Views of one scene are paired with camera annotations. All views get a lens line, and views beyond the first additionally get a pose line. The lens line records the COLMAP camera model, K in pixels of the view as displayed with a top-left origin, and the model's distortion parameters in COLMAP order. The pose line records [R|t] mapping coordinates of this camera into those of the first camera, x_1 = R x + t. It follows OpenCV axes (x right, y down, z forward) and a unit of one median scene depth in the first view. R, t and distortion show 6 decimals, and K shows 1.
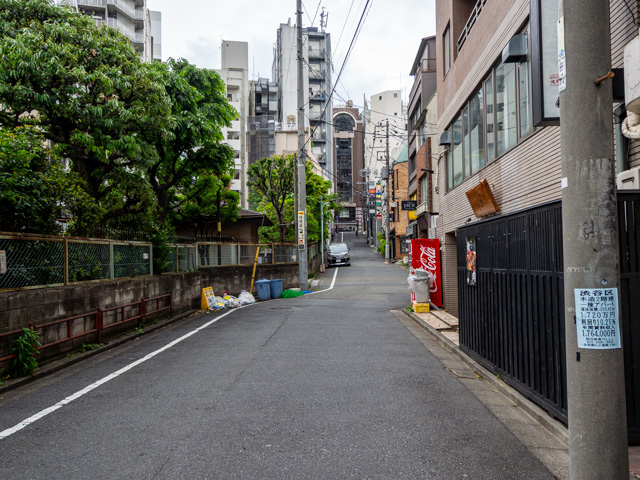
lens RADIAL K [[522.6, 0, 320.3], [0, 522.6, 239.7], [0, 0, 1]] dist [-0.001251, -0.005796]
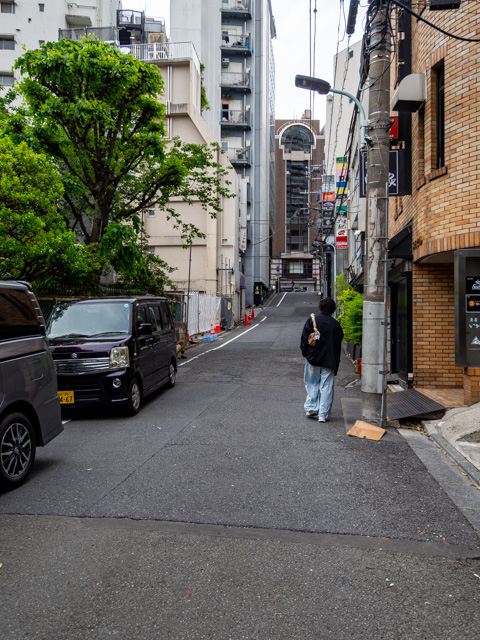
lens RADIAL K [[522.6, 0, 239.8], [0, 522.6, 321.1], [0, 0, 1]] dist [-0.001251, -0.005796]
pose [[0.995963, 0.023889, -0.086532, 0.033932], [-0.021058, 0.999217, 0.033483, 0.001943], [0.087264, -0.031525, 0.995686, 0.276901]]
